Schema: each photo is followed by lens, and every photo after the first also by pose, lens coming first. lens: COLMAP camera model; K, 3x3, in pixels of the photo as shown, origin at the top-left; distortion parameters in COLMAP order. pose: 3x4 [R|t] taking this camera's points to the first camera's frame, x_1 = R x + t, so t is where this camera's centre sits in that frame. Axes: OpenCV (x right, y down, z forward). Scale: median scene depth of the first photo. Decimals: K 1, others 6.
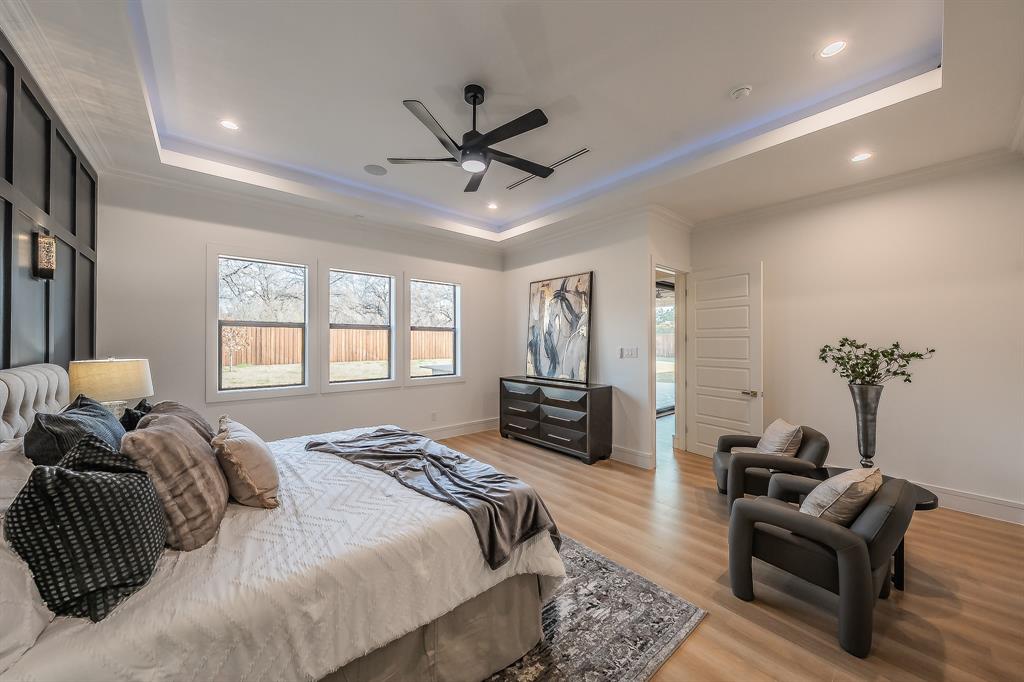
lens RADIAL K [[359.9, 0, 512.9], [0, 359.9, 335.7], [0, 0, 1]] dist [-0.000154, 0.000032]
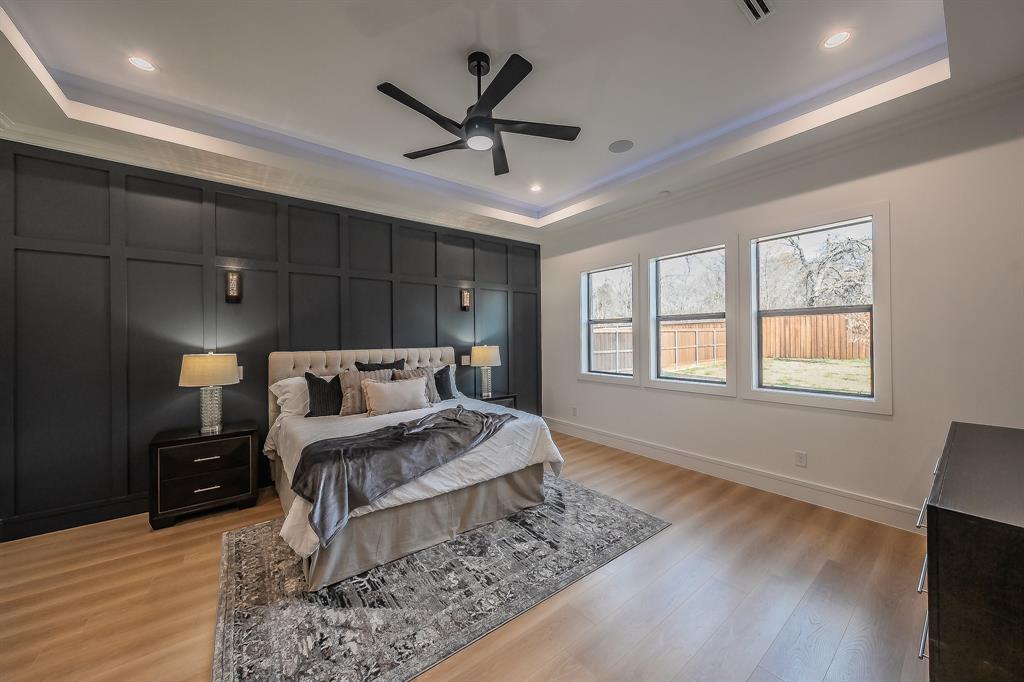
lens RADIAL K [[359.9, 0, 512.9], [0, 359.9, 335.7], [0, 0, 1]] dist [-0.000154, 0.000032]
pose [[-0.047285, 0.002439, -0.998878, 0.489225], [0.028349, 0.999597, 0.001099, 0.005717], [0.998479, -0.028265, -0.047335, 0.691140]]
